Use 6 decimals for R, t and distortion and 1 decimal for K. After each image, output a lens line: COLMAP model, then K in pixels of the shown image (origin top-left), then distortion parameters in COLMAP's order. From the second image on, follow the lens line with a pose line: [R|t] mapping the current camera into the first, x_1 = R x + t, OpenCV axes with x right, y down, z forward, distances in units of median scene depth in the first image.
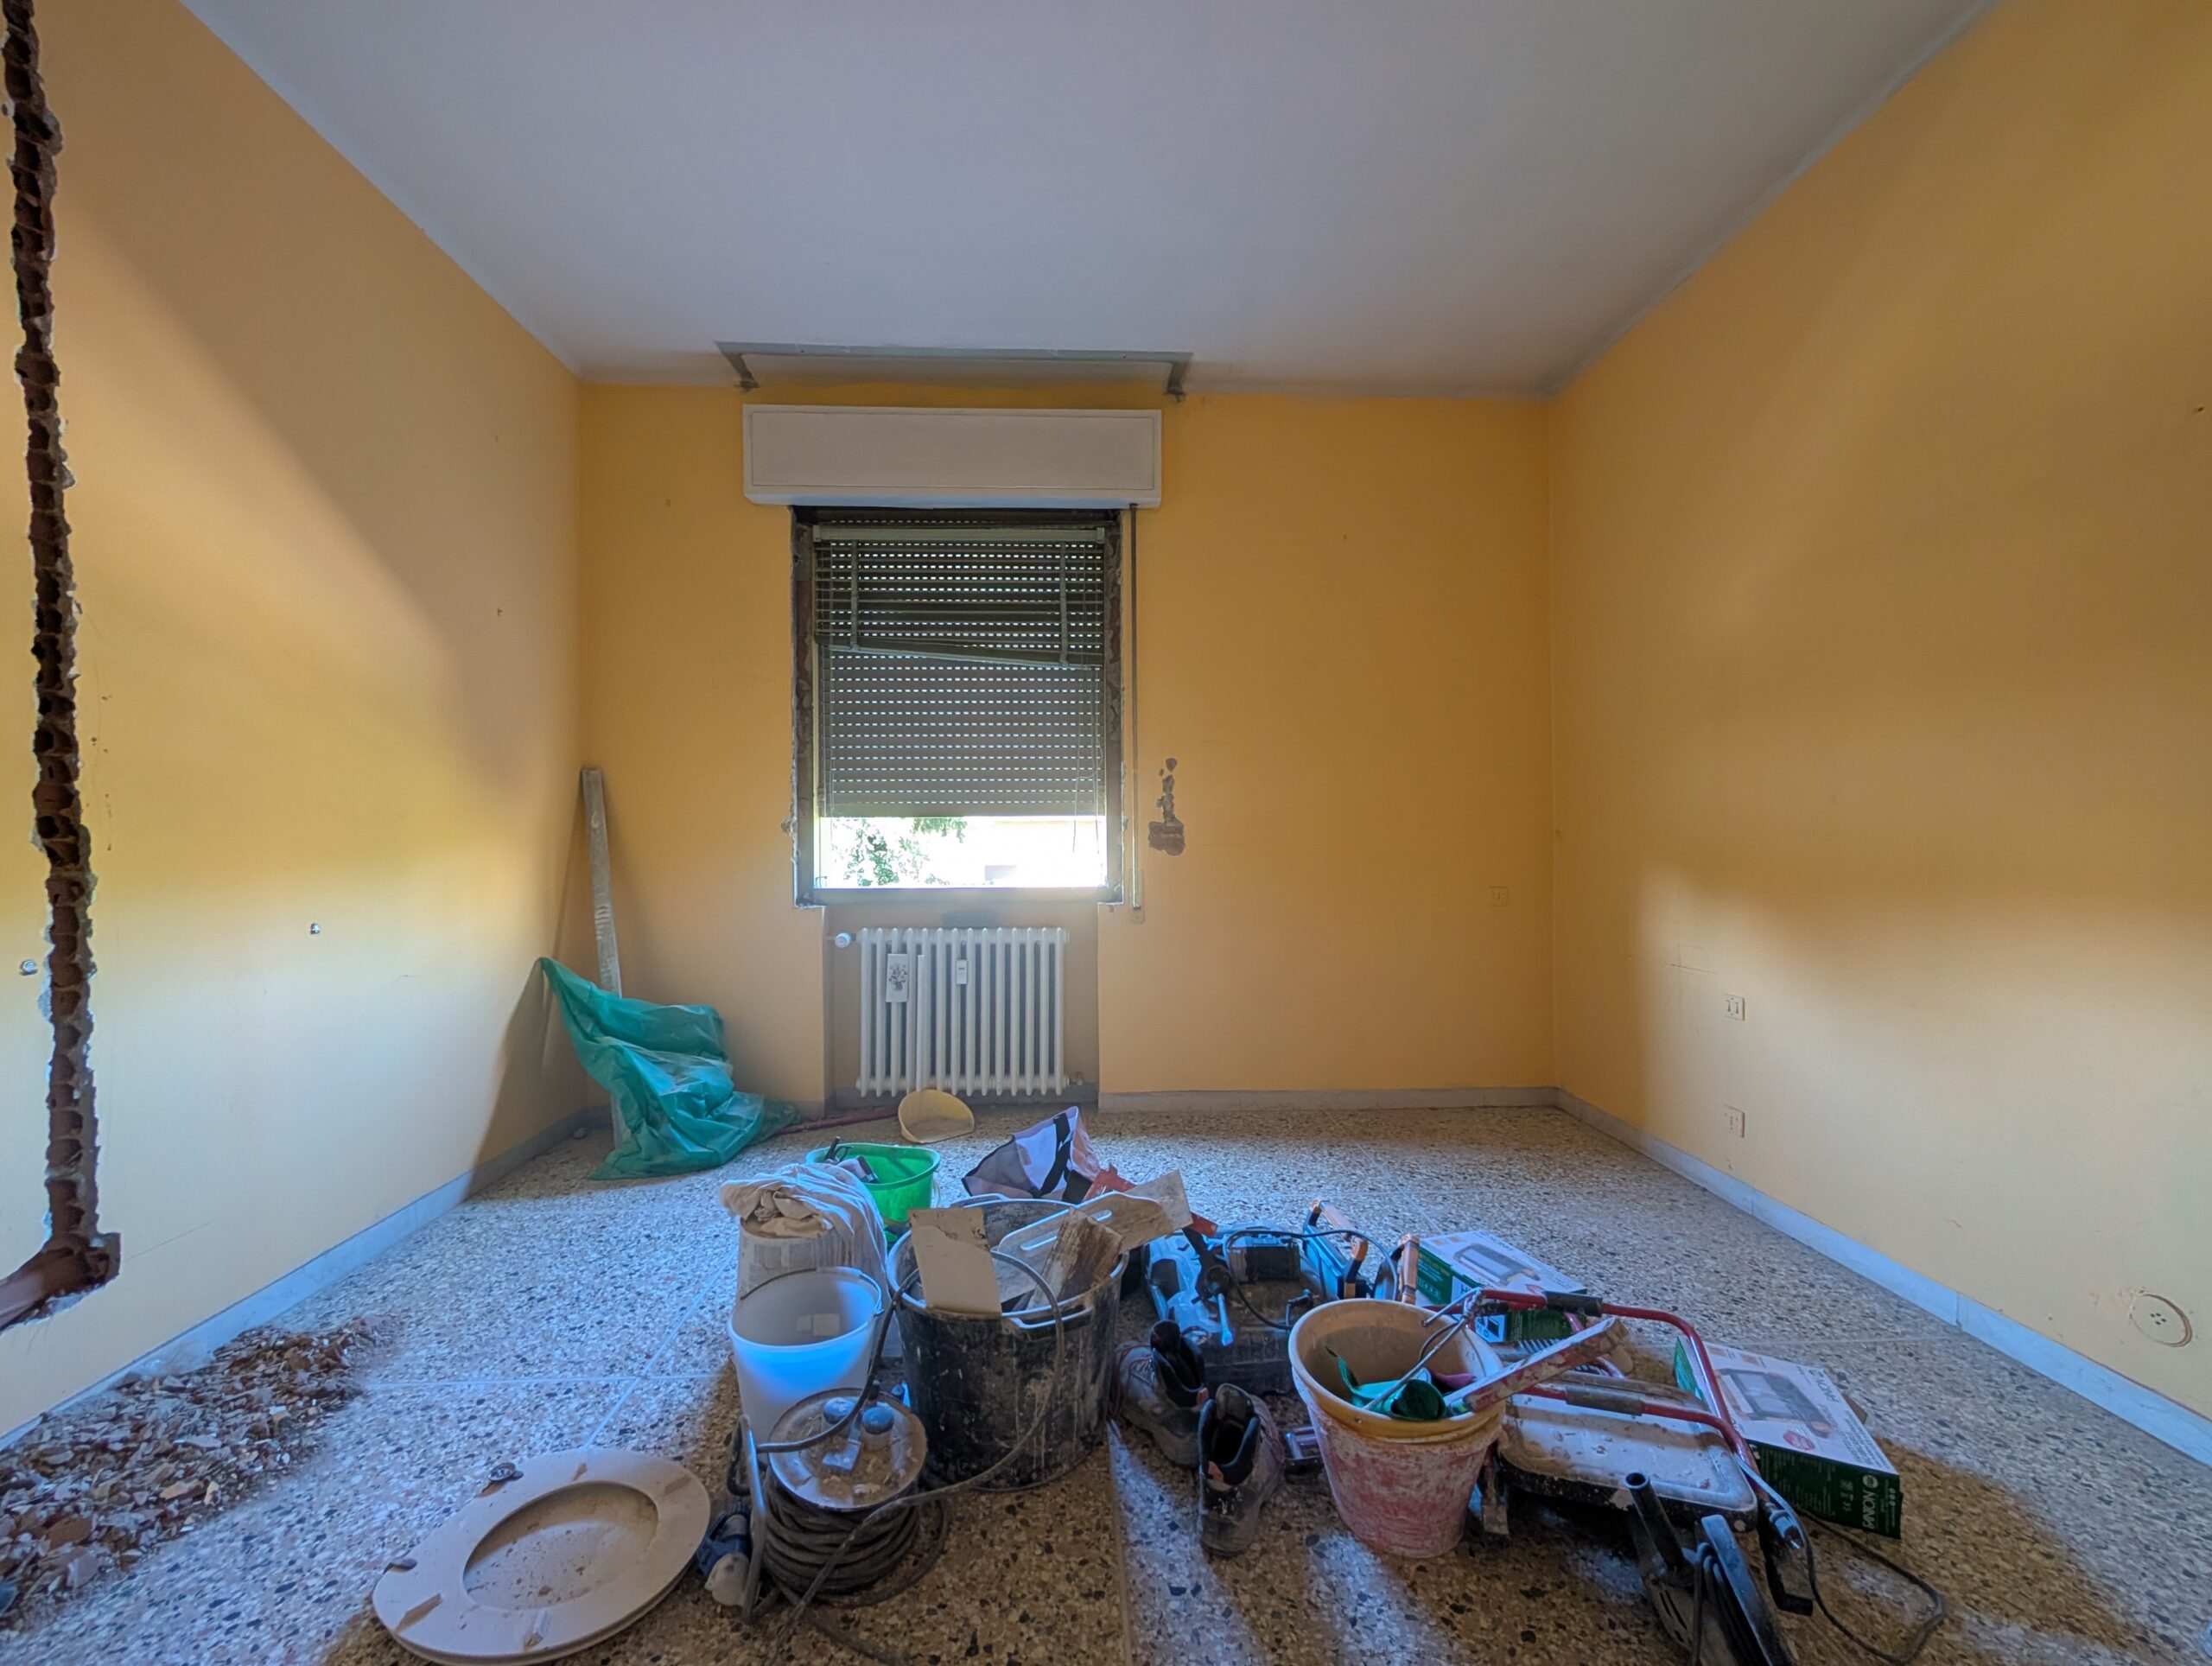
lens RADIAL K [[834.1, 0, 1099.4], [0, 834.1, 833.9], [0, 0, 1]] dist [0.000185, 0.000393]
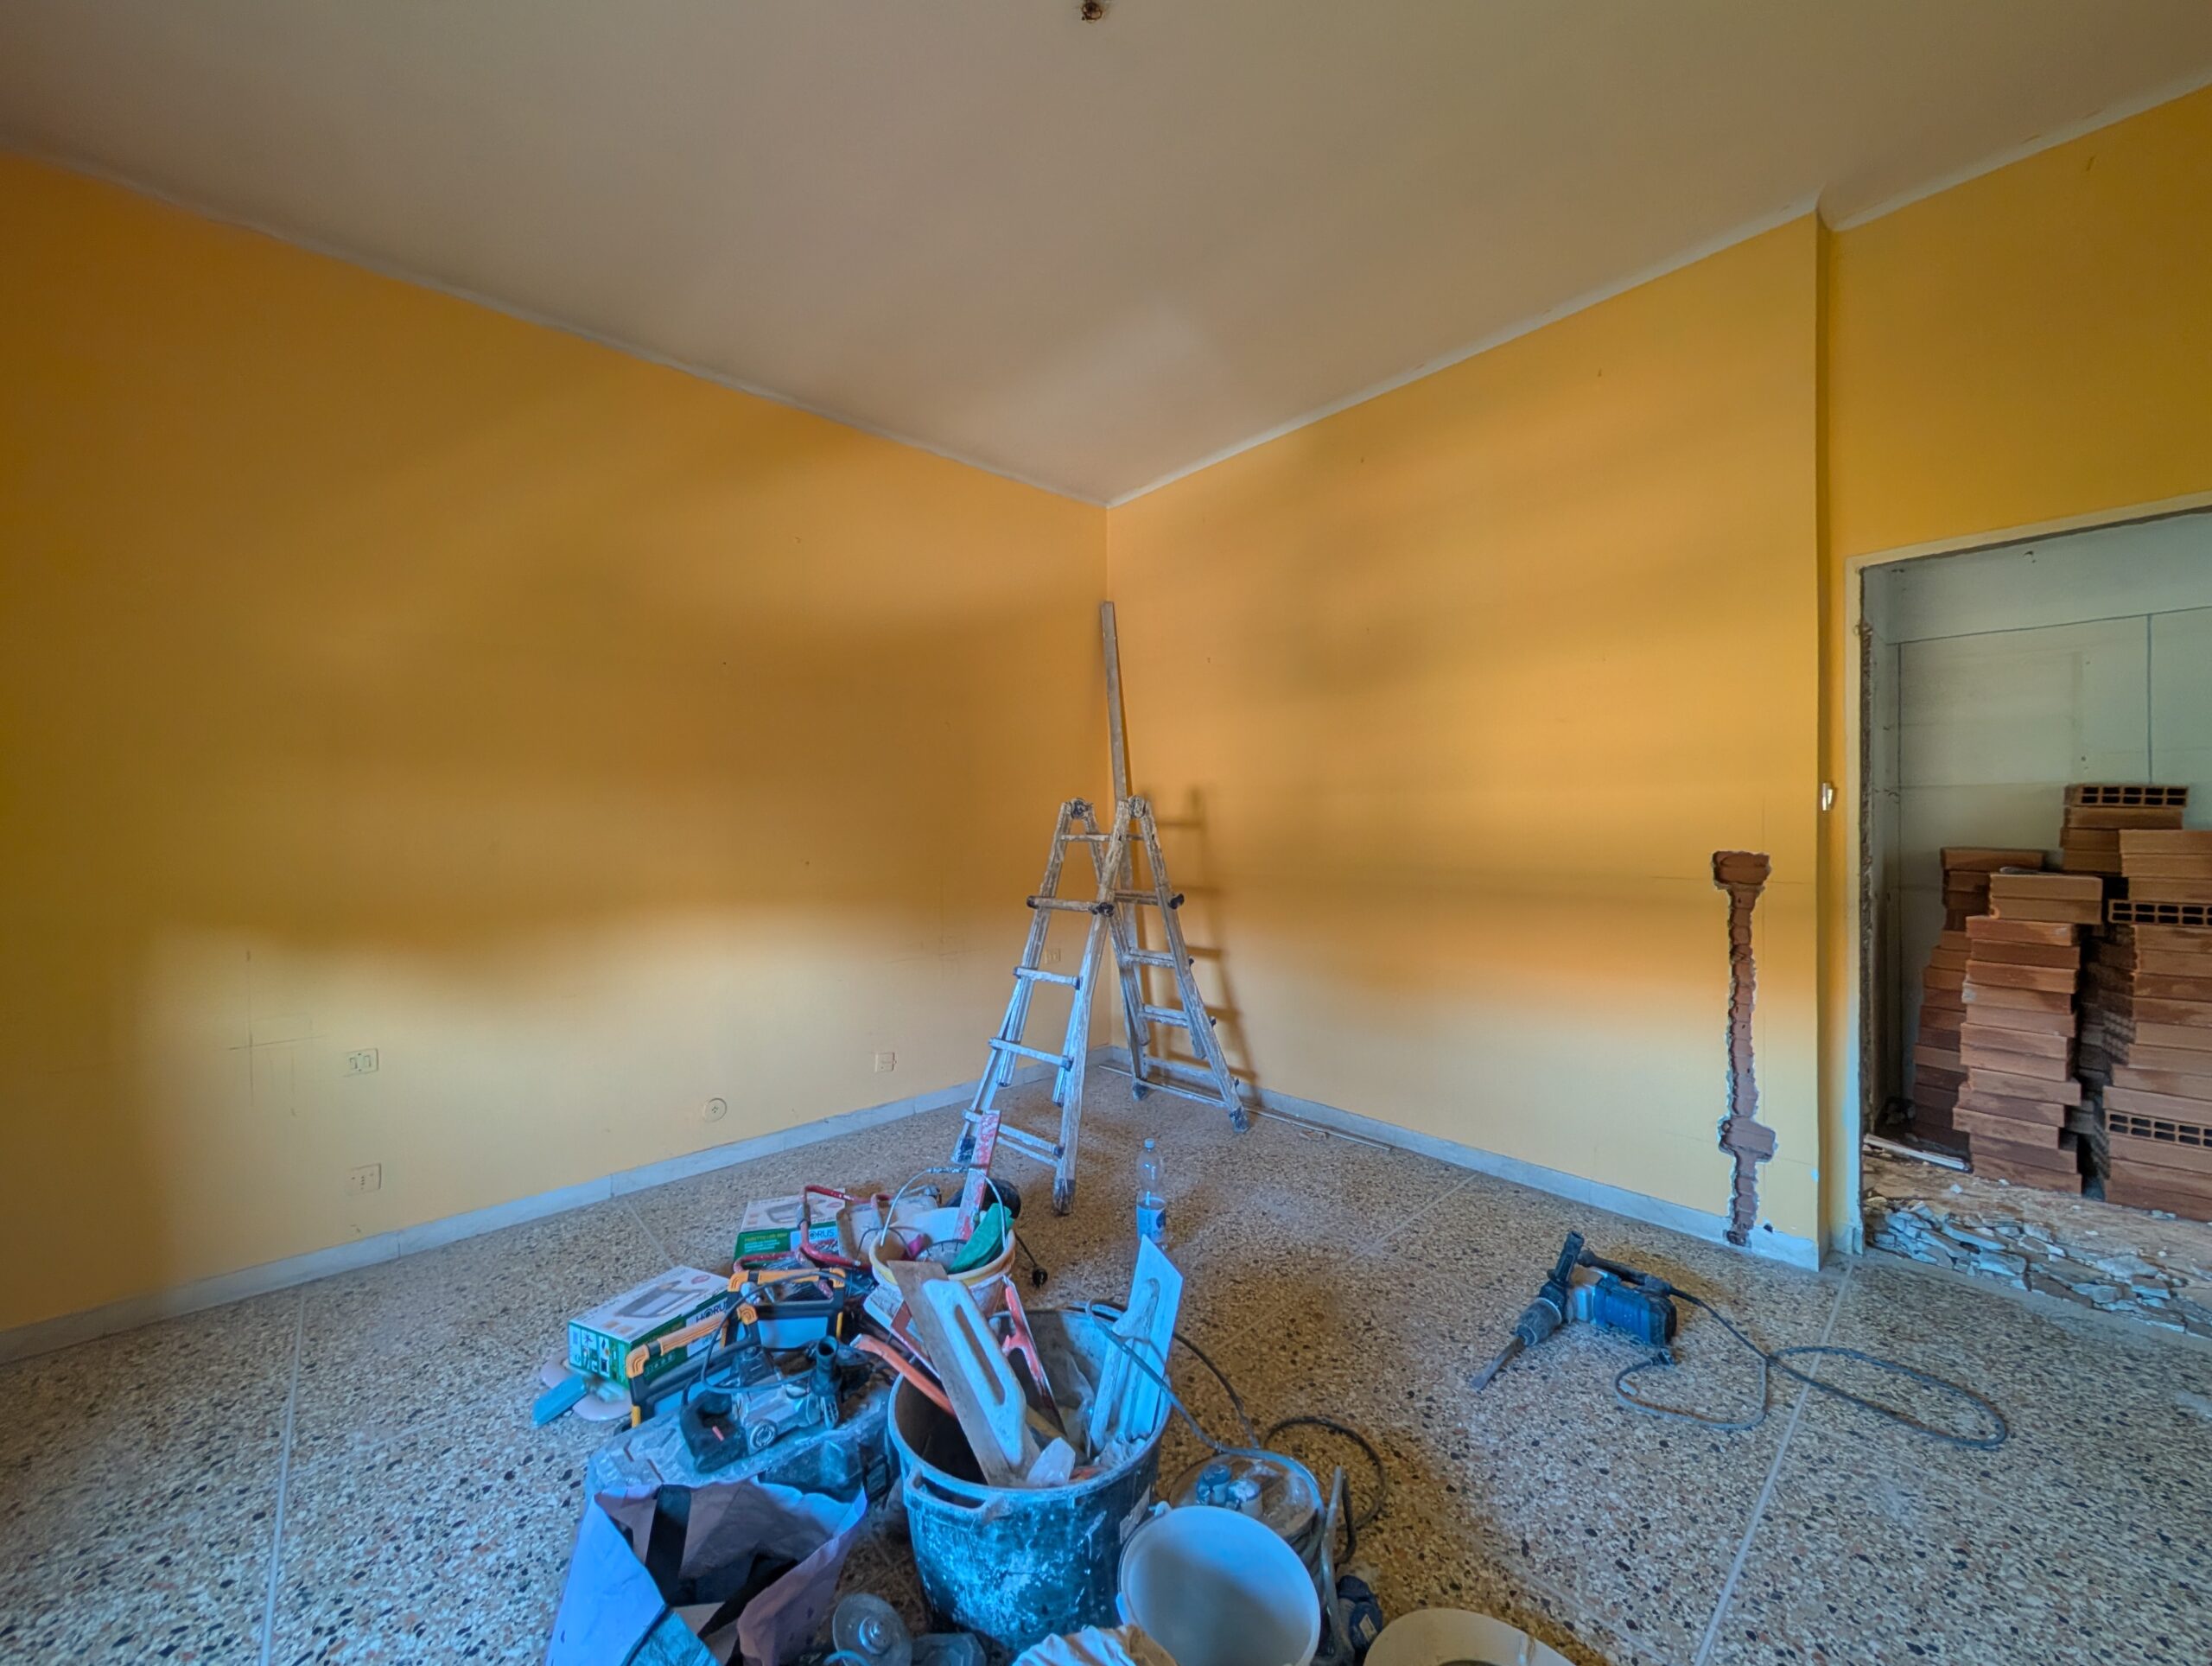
lens RADIAL K [[834.1, 0, 1099.4], [0, 834.1, 833.9], [0, 0, 1]] dist [0.000185, 0.000393]
pose [[-0.635816, -0.000649, 0.771840, -0.419918], [0.014196, 0.999821, 0.012535, -0.044410], [-0.771710, 0.018927, -0.635693, 0.759615]]
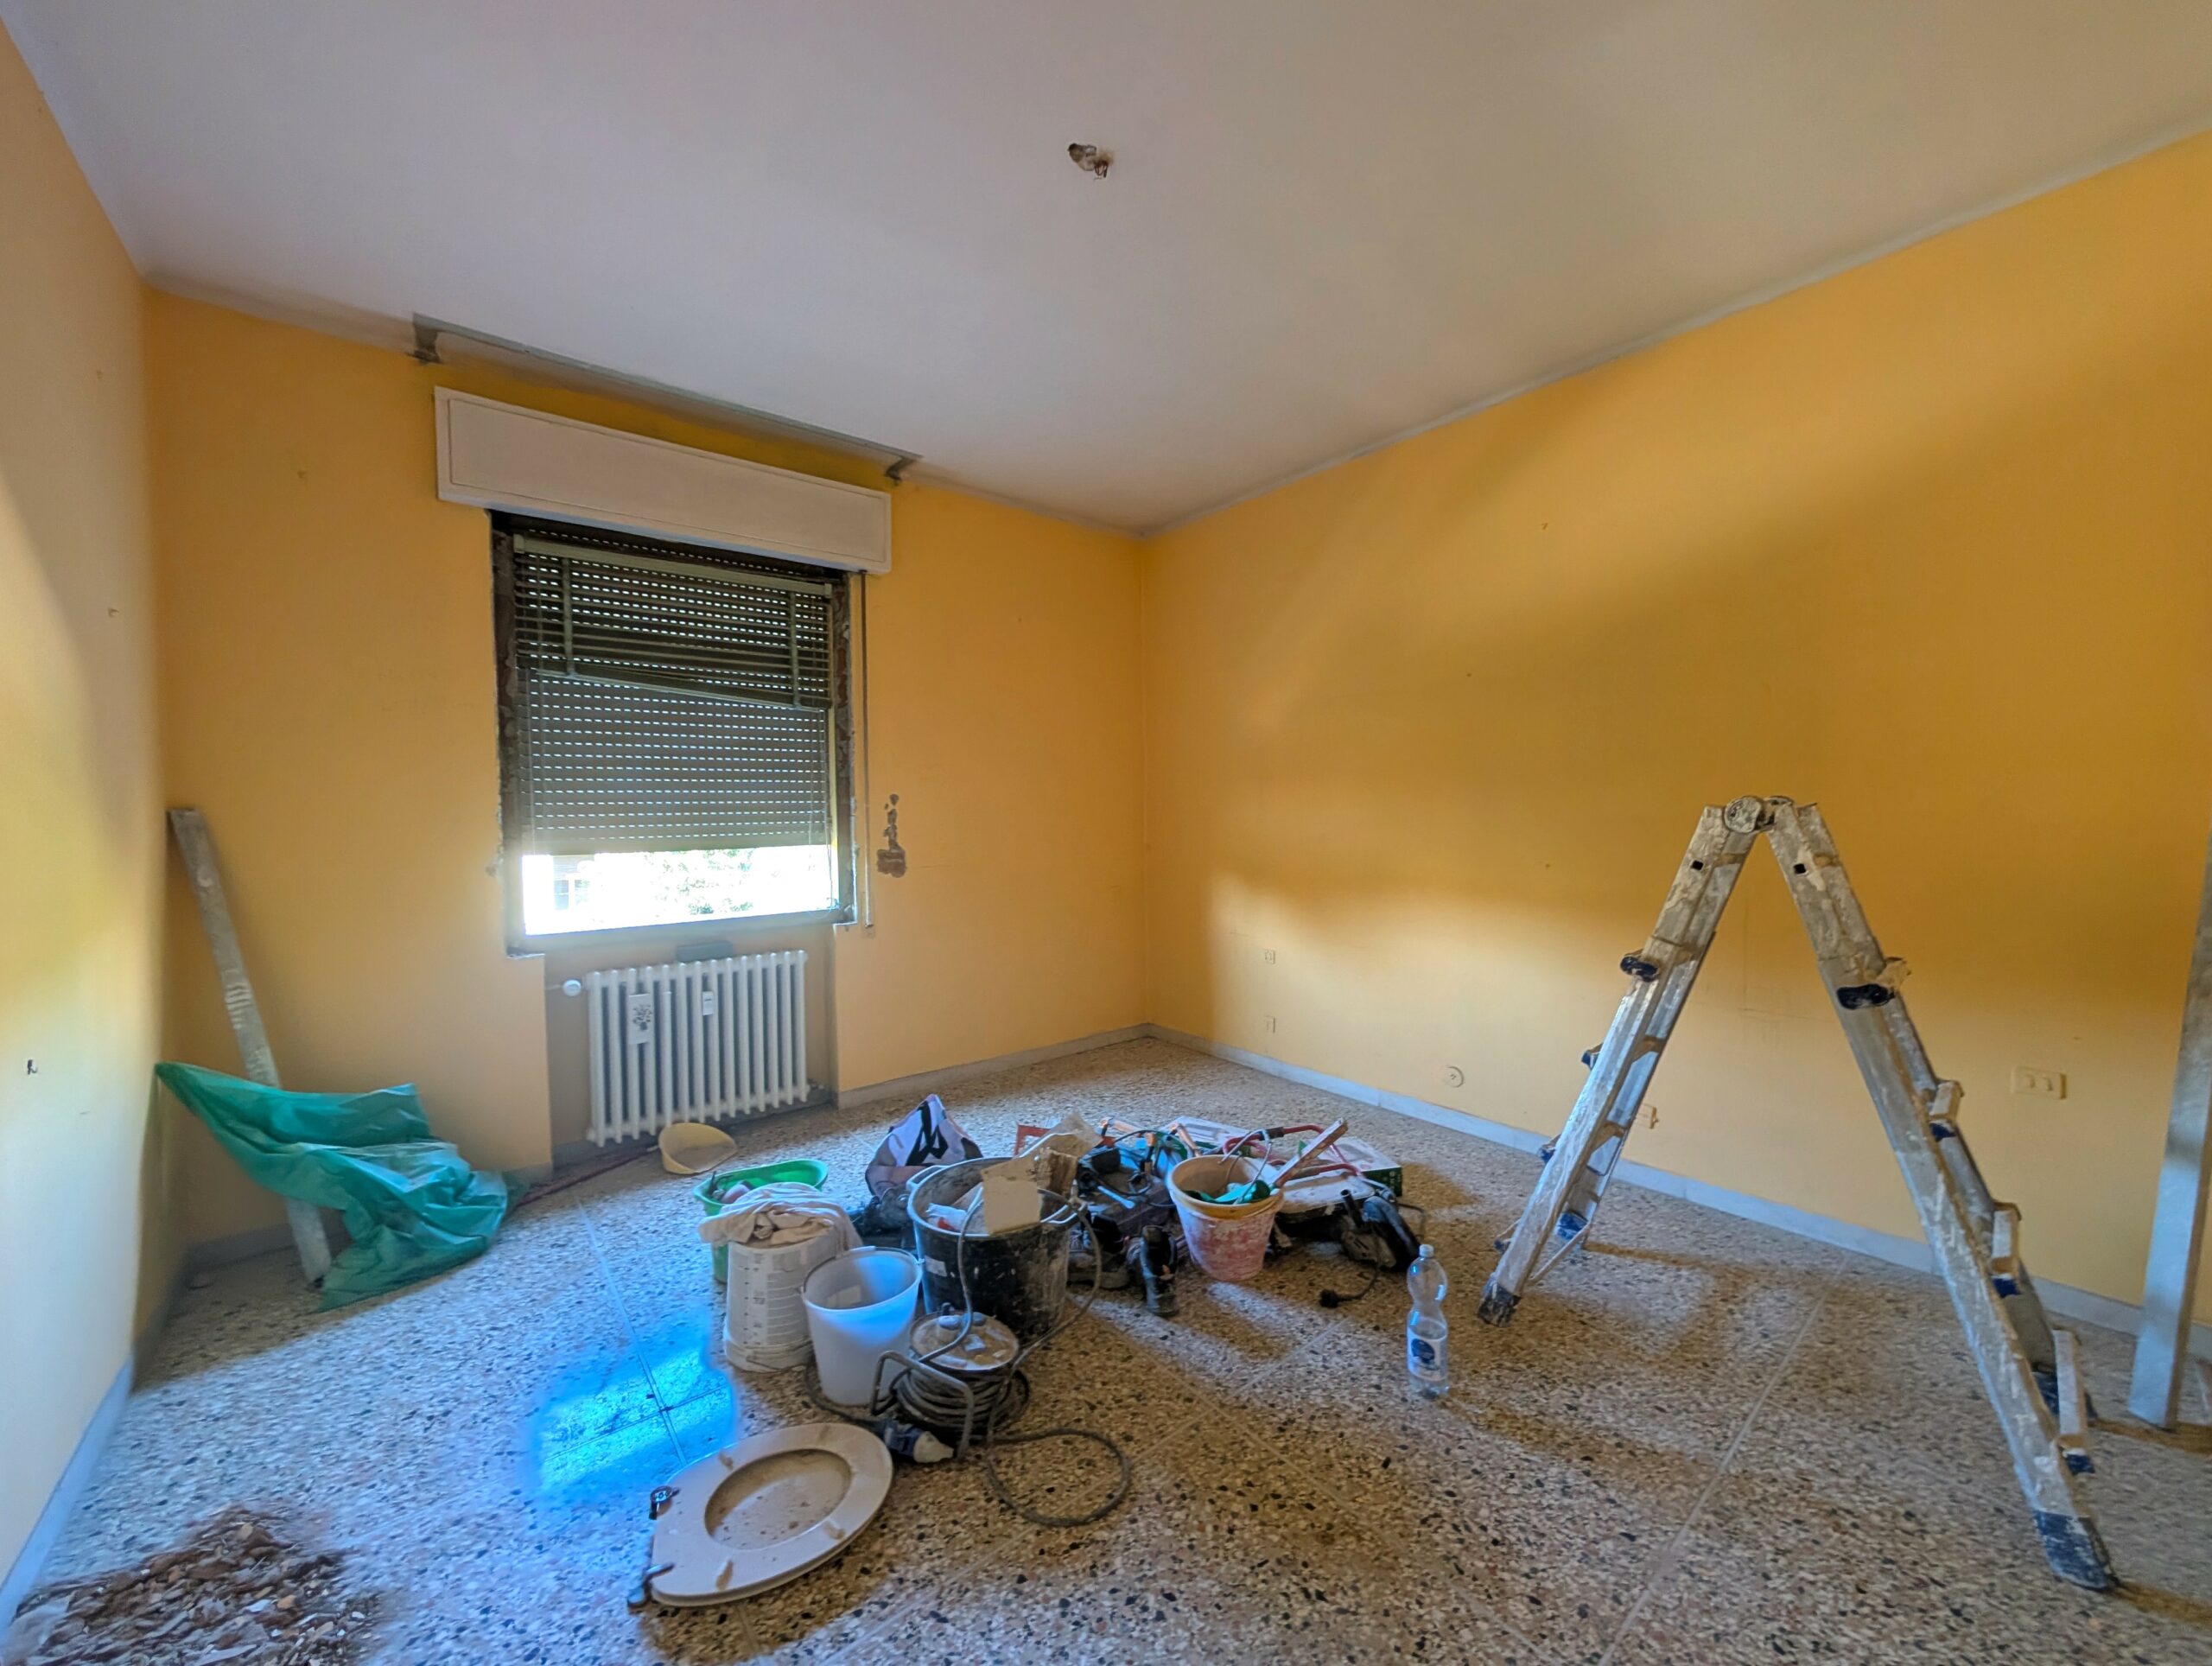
lens RADIAL K [[834.1, 0, 1099.4], [0, 834.1, 833.9], [0, 0, 1]] dist [0.000185, 0.000393]
pose [[0.804903, -0.024503, 0.592900, -0.399231], [0.008203, 0.999511, 0.030171, -0.072838], [-0.593350, -0.019422, 0.804710, -0.112243]]
